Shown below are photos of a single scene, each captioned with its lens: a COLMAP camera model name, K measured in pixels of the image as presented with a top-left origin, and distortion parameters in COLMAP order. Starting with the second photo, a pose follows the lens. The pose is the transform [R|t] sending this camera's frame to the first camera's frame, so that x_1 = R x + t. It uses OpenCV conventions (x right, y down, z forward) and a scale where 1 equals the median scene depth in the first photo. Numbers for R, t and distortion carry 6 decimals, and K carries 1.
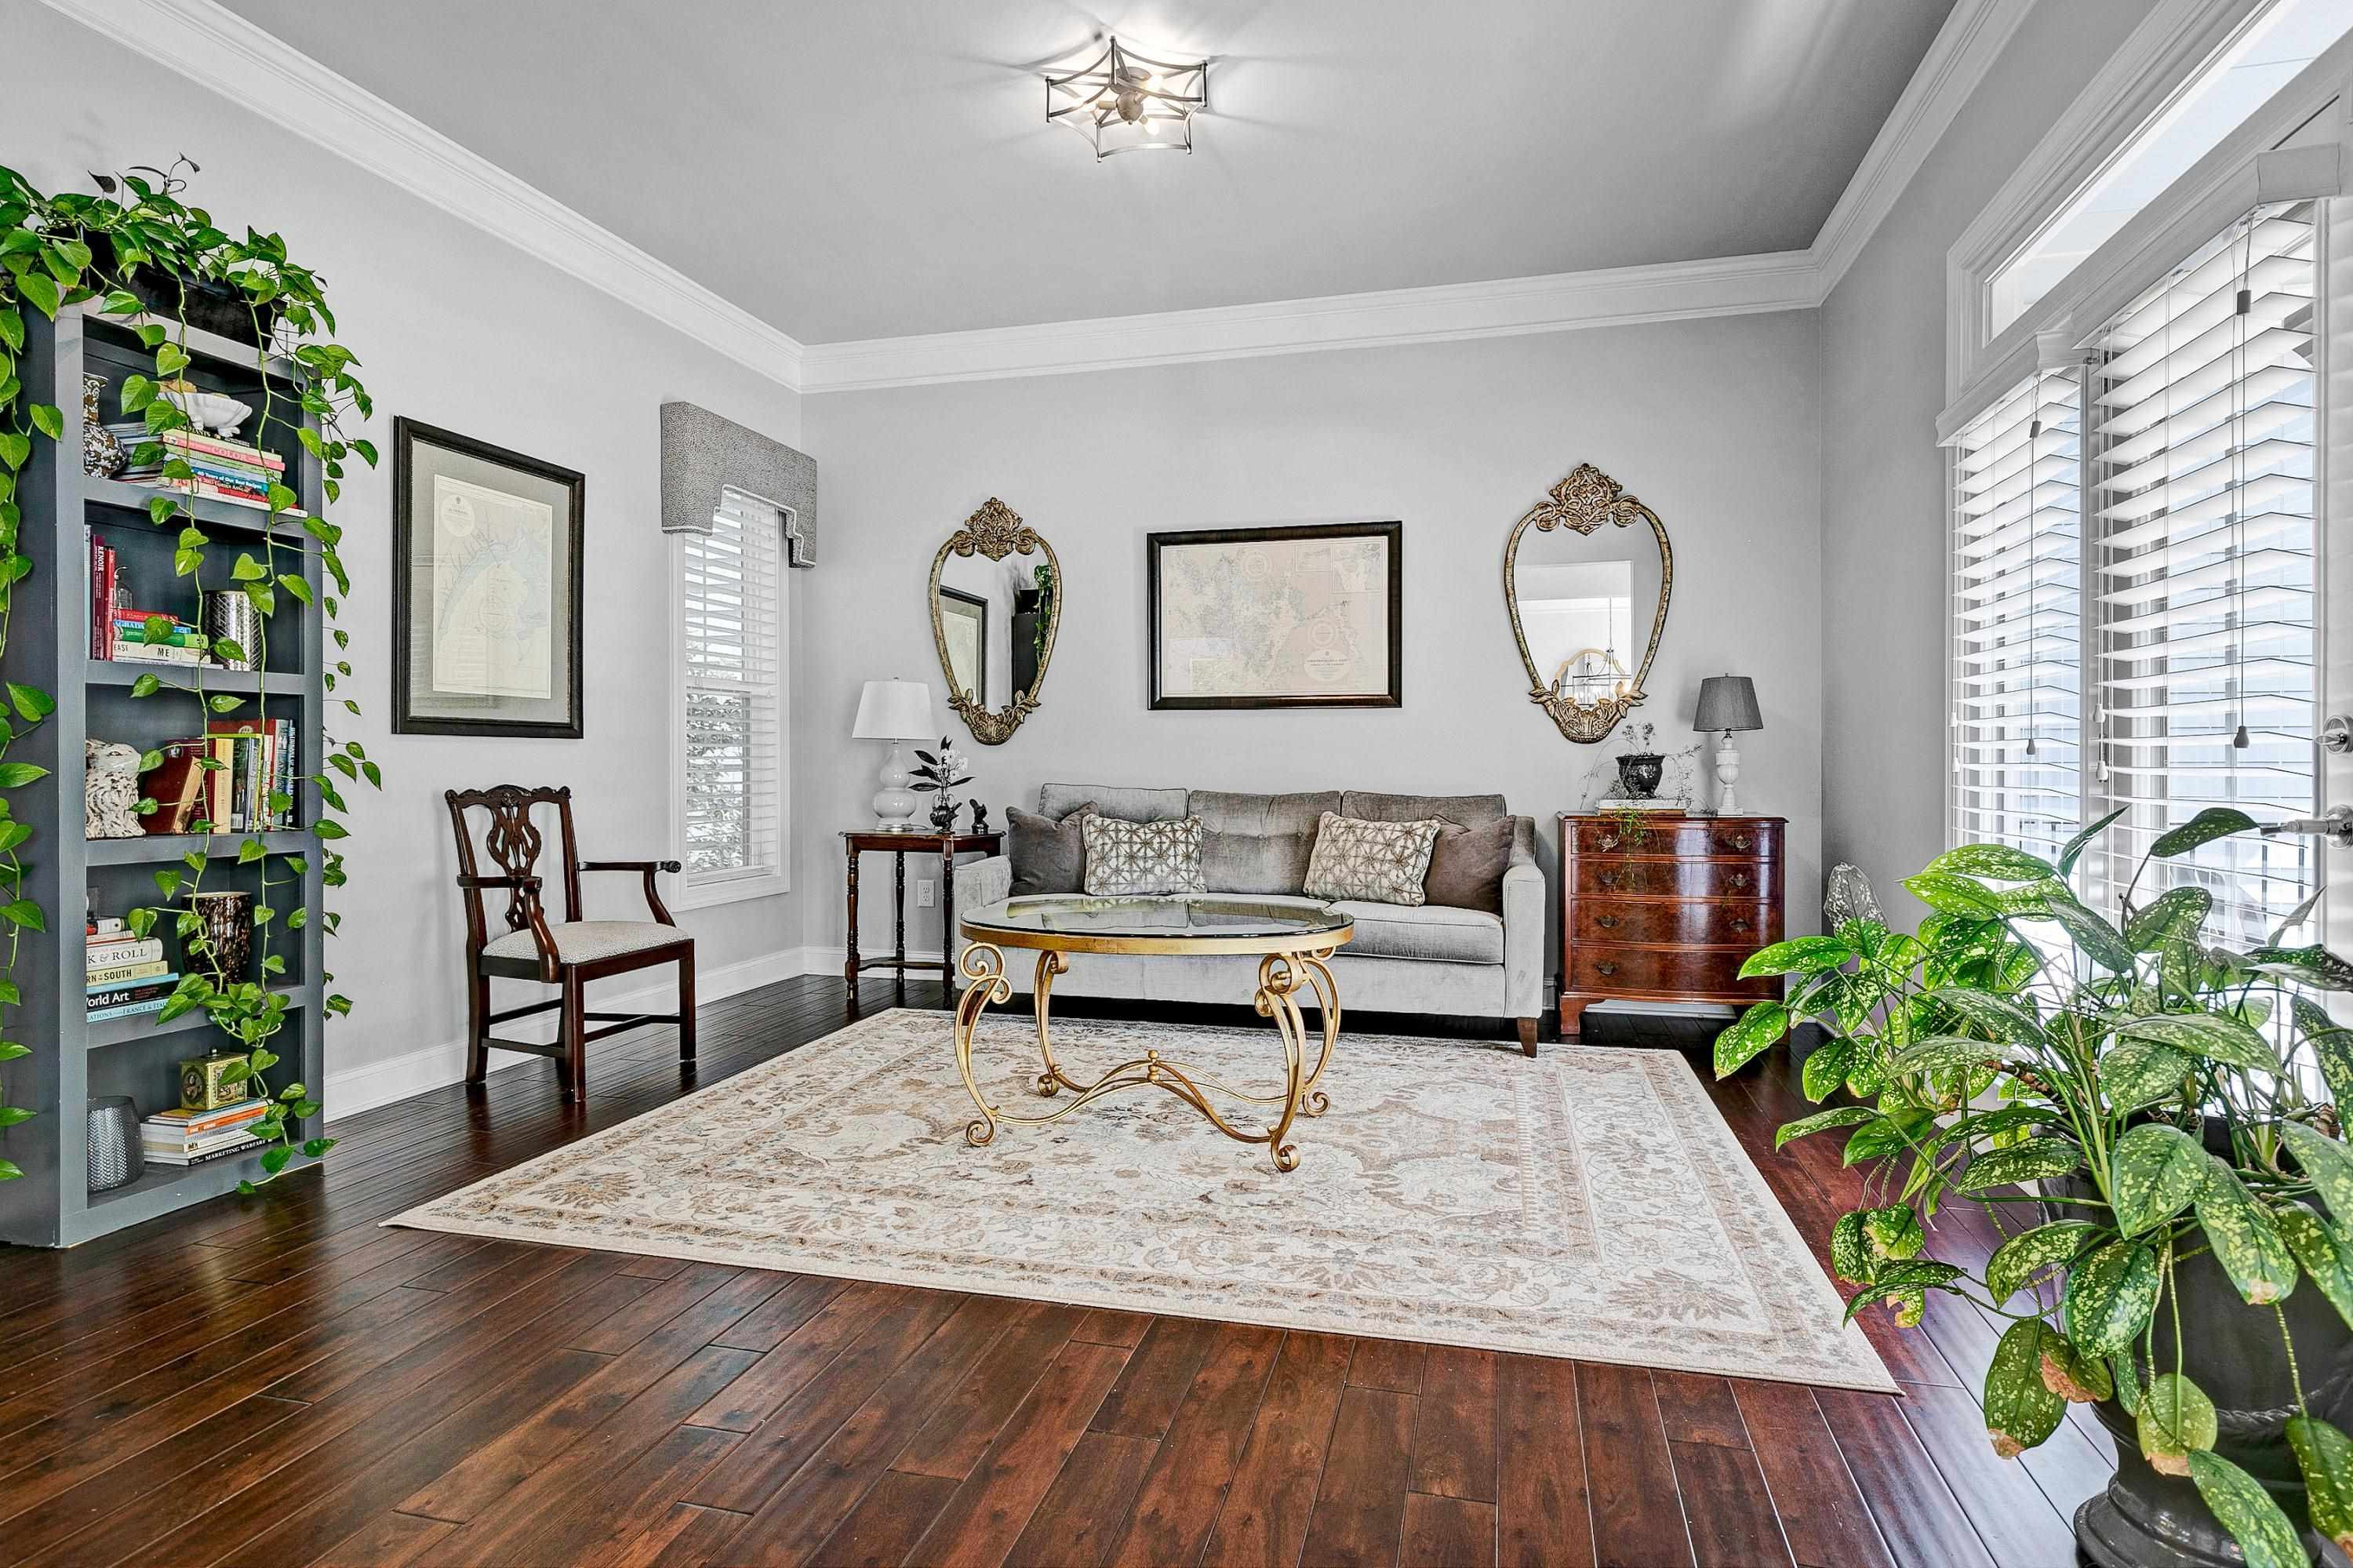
lens RADIAL K [[1271.7, 0, 1154.0], [0, 1271.7, 758.2], [0, 0, 1]] dist [0.011263, 0.000505]
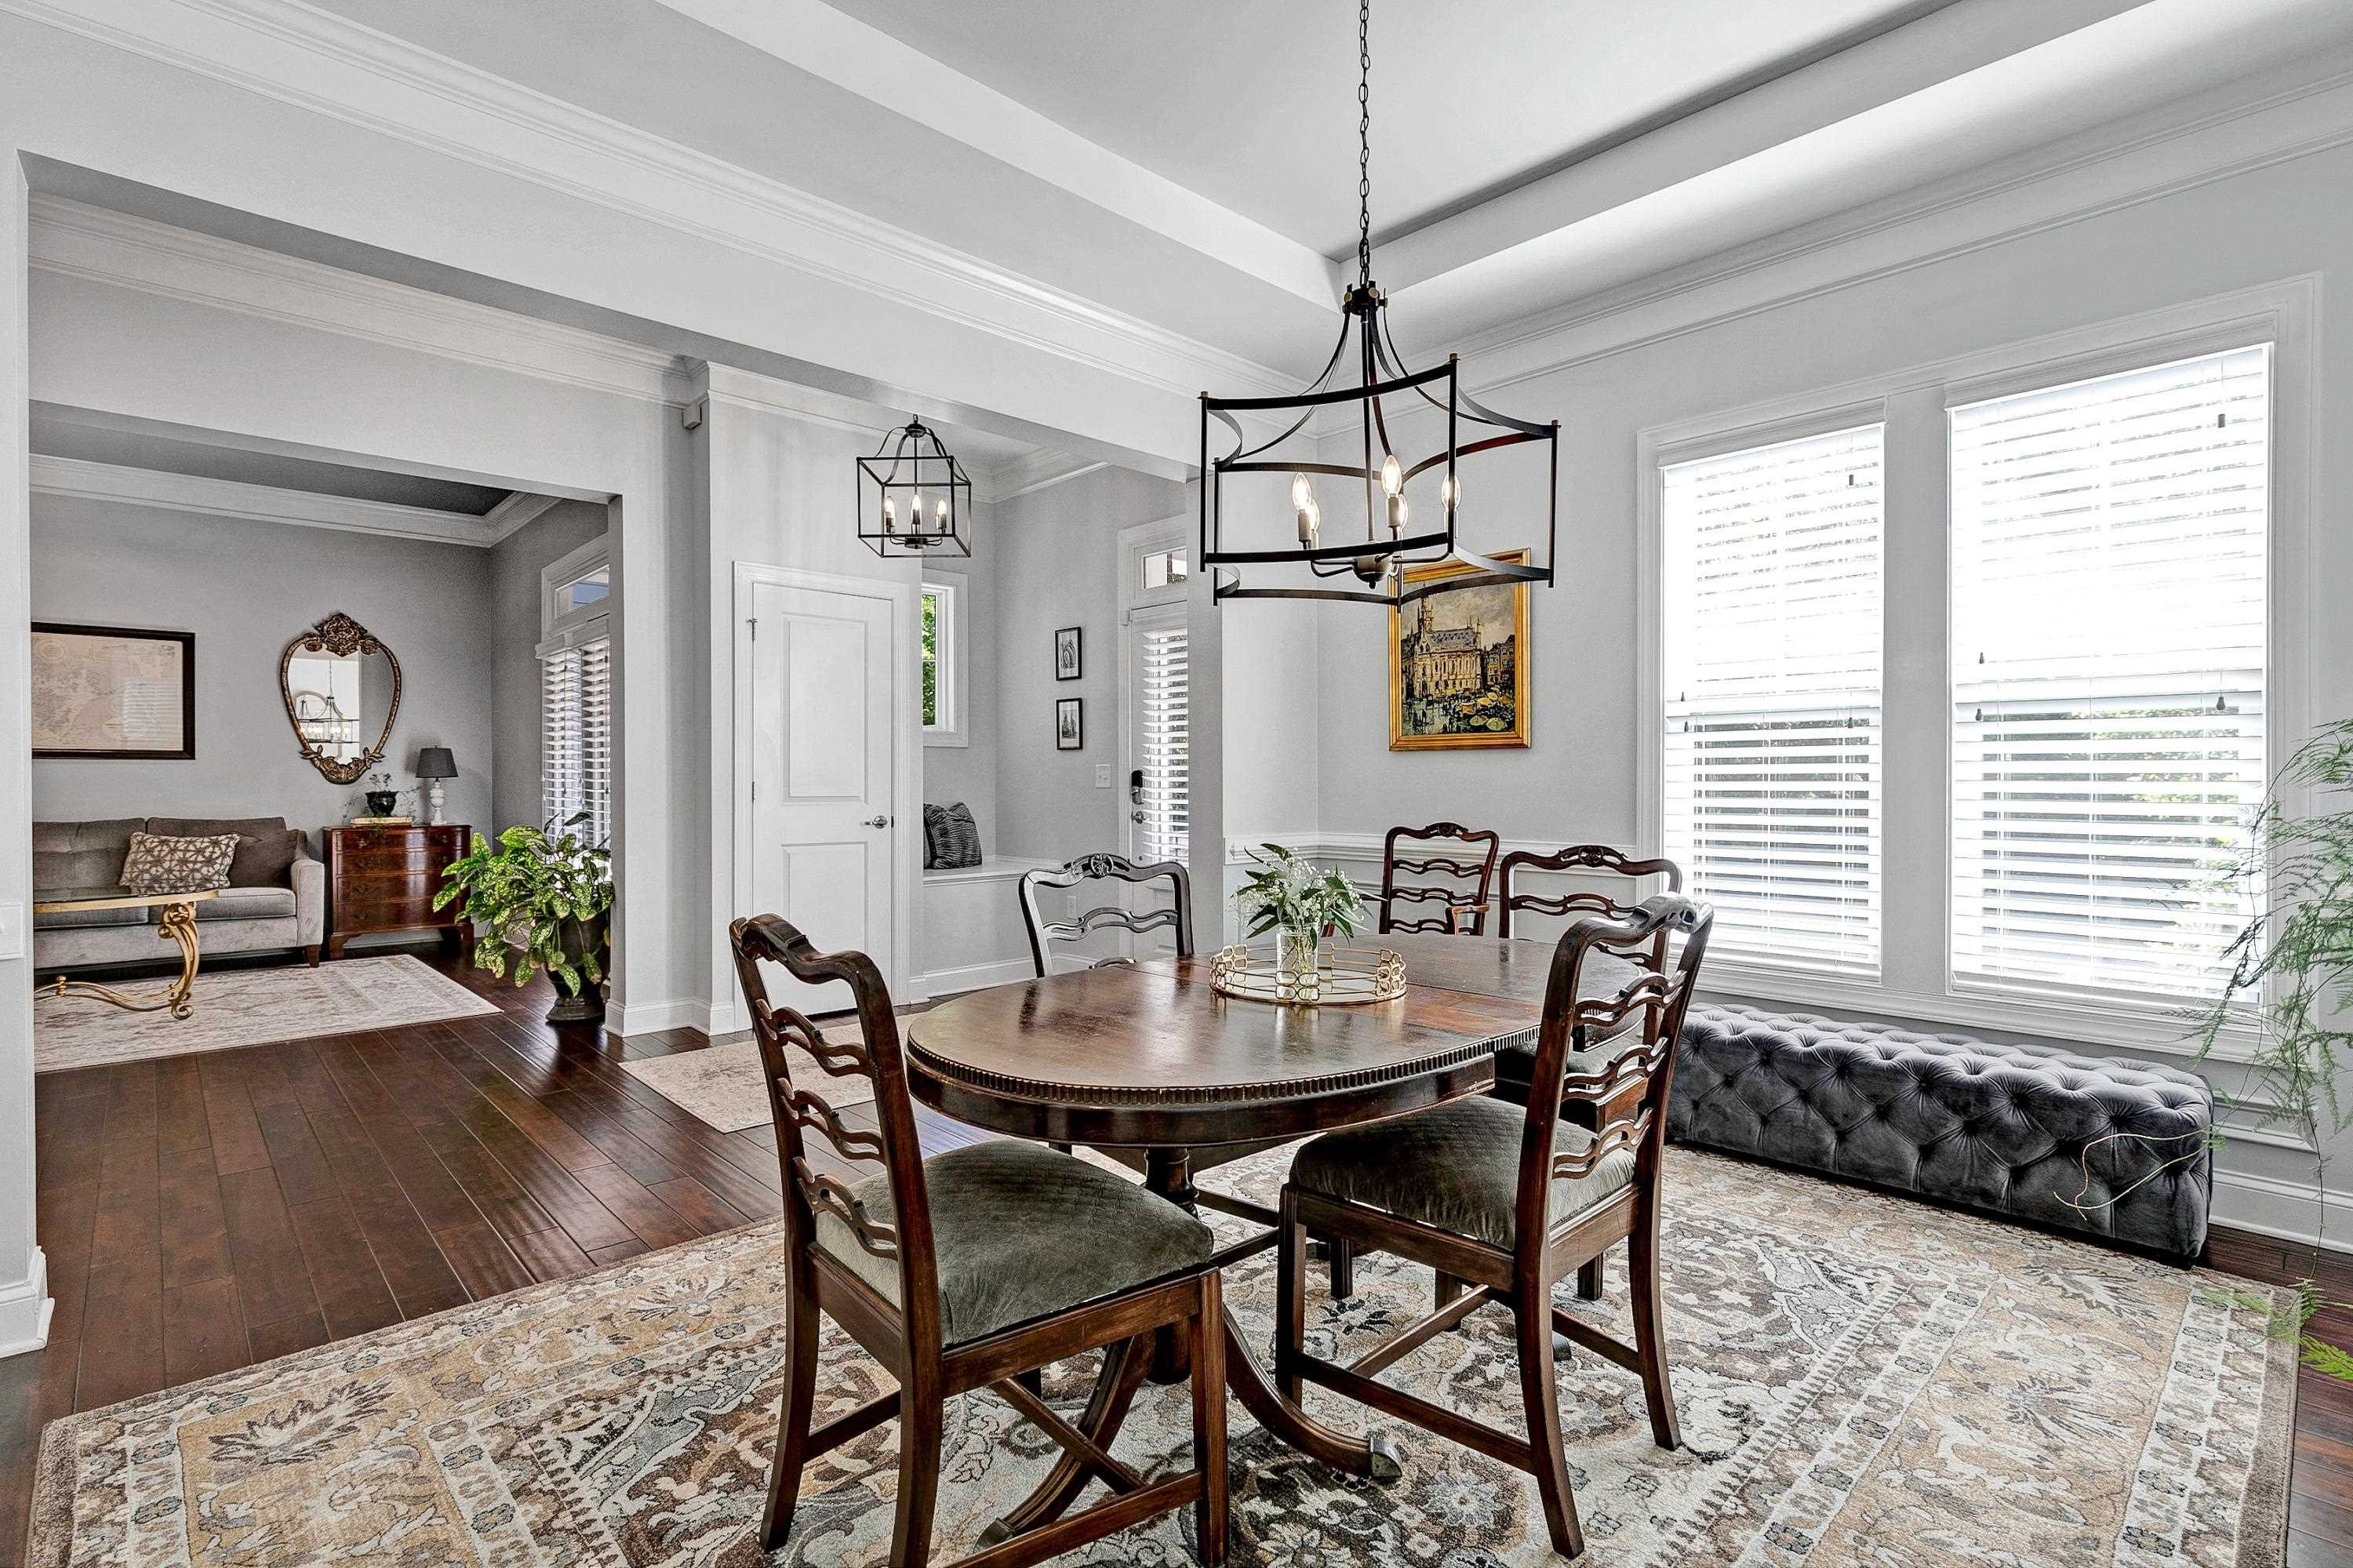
lens RADIAL K [[1097.1, 0, 1202.1], [0, 1097.1, 794.0], [0, 0, 1]] dist [-0.017926, -0.000529]
pose [[0.508884, -0.009800, 0.860779, -0.413715], [0.000087, 0.999936, 0.011333, -0.021160], [-0.860835, -0.005692, 0.508852, -0.915208]]
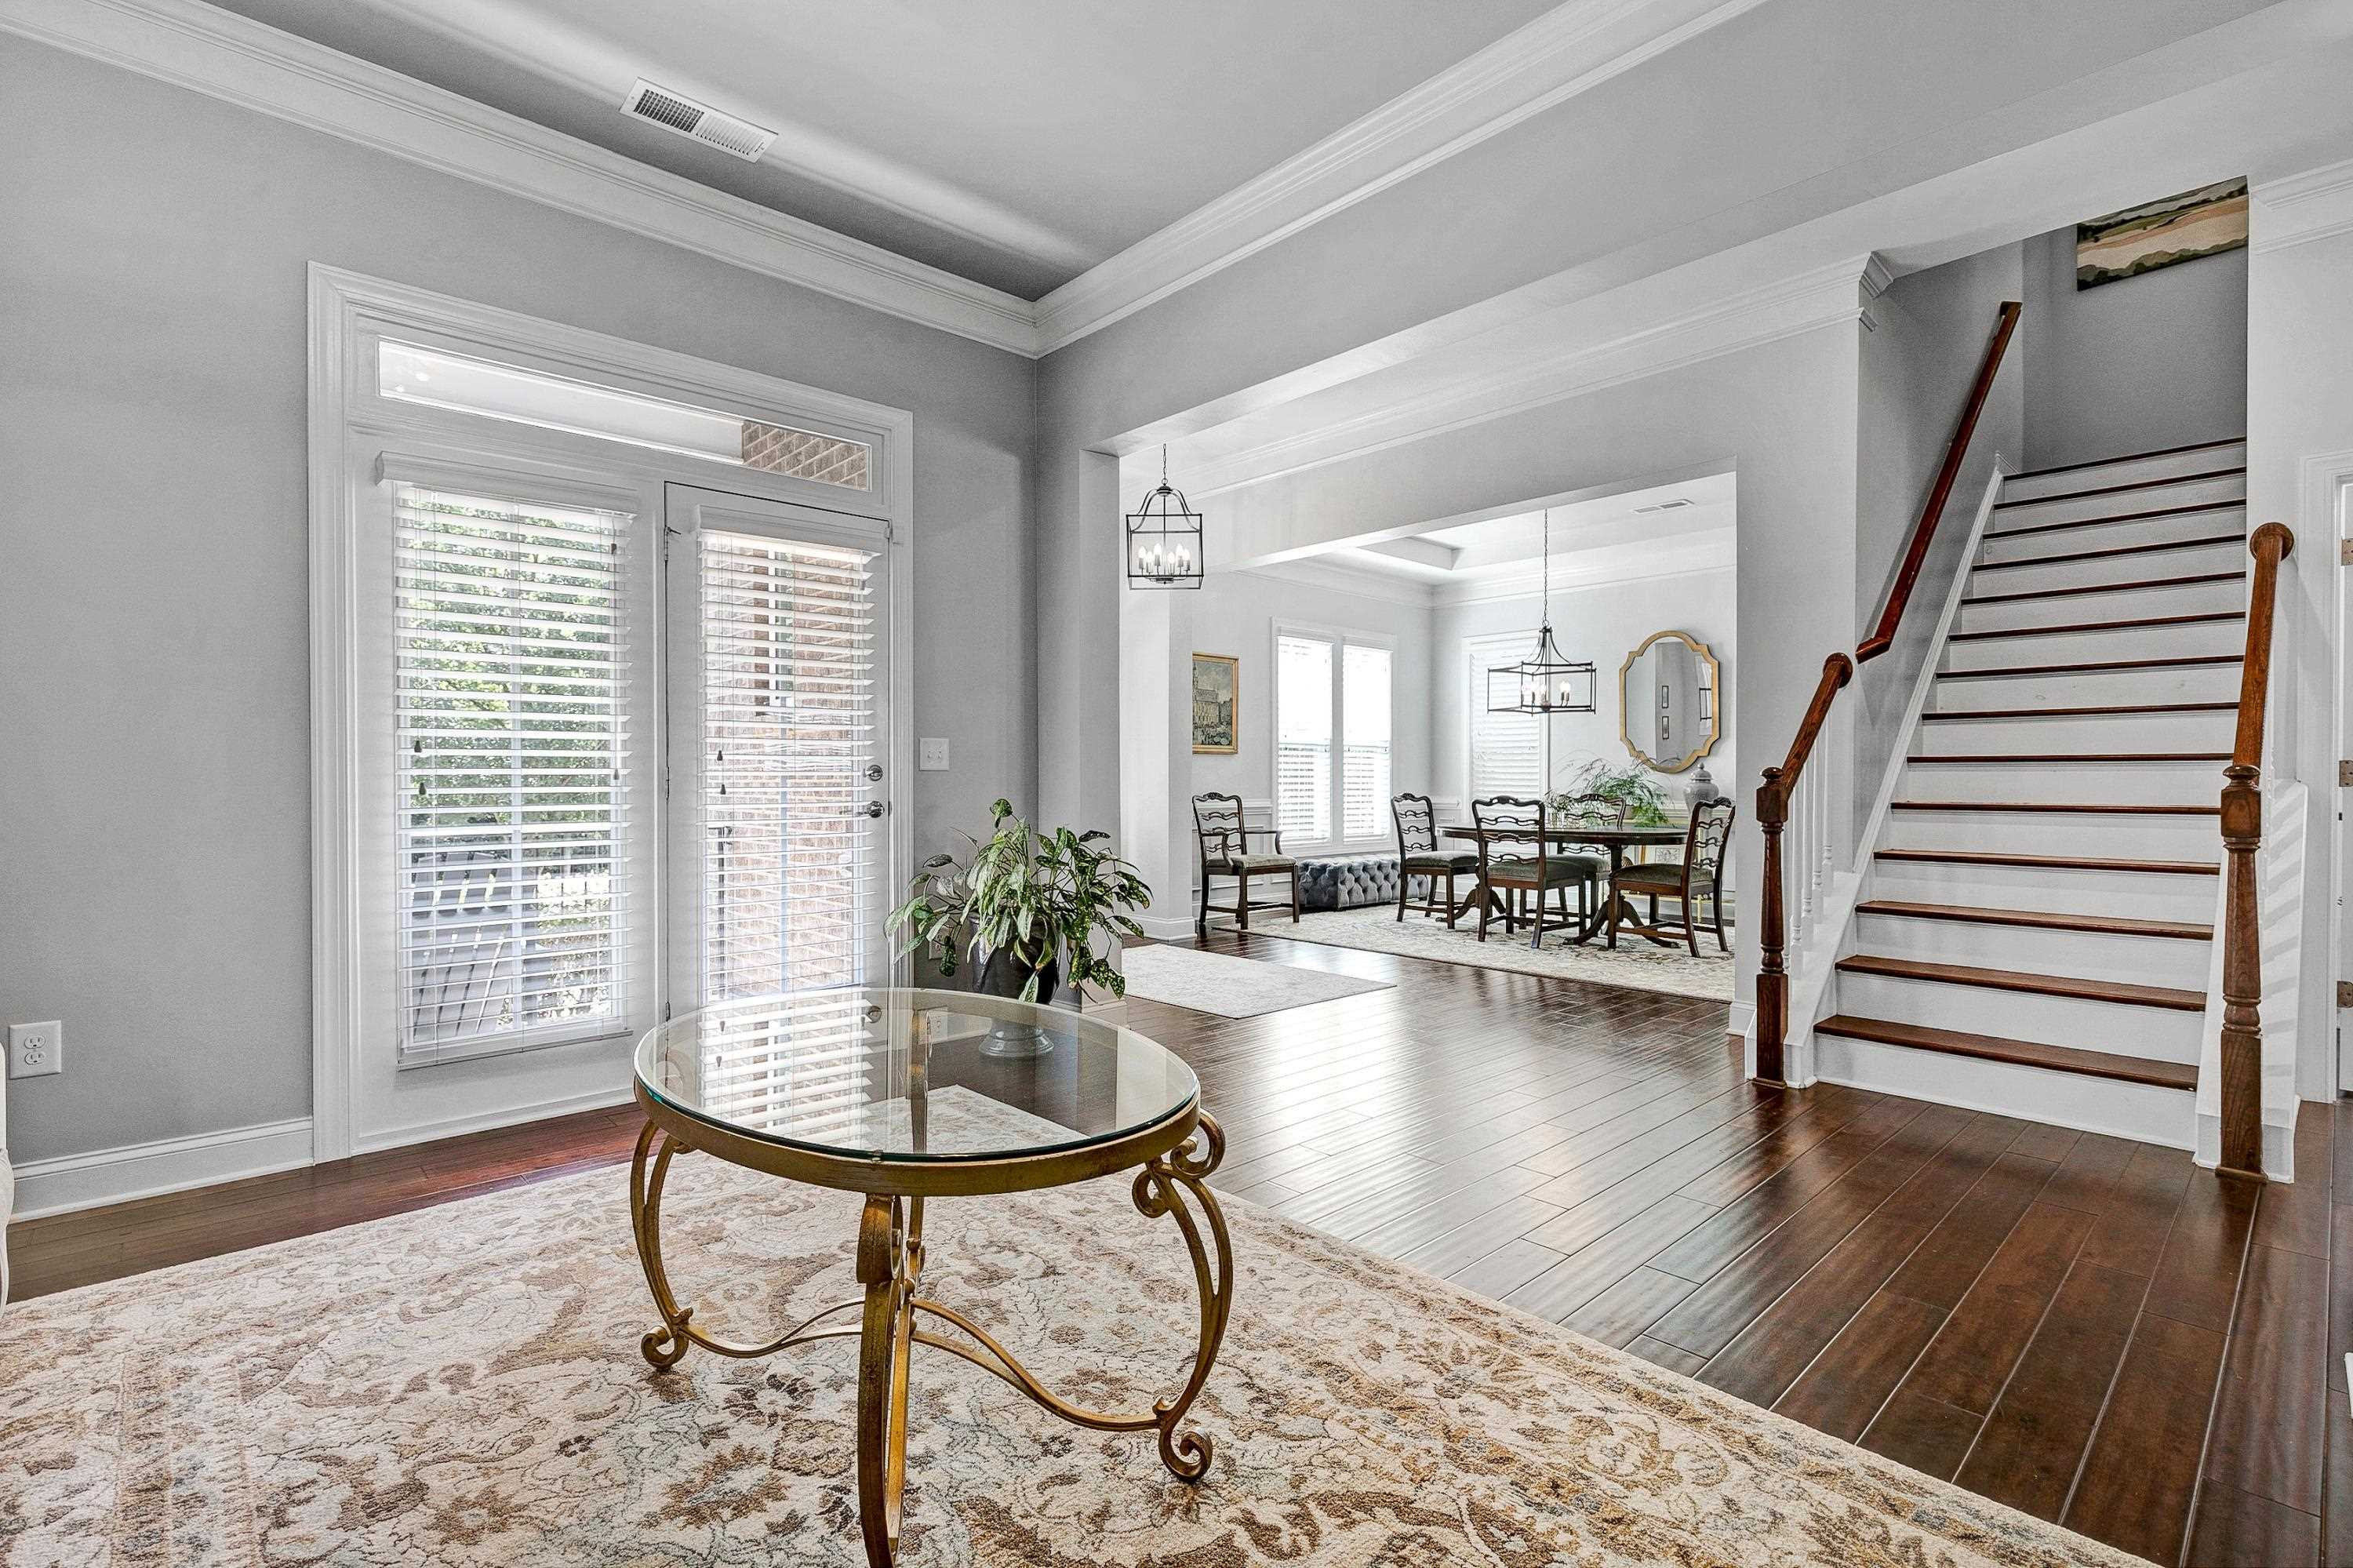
lens RADIAL K [[1134.2, 0, 1088.1], [0, 1134.2, 792.5], [0, 0, 1]] dist [0.002577, 0.000153]
pose [[-0.837779, -0.003712, 0.545997, -0.320529], [0.001705, 0.999954, 0.009413, -0.000406], [-0.546007, 0.008817, -0.837734, 1.327501]]
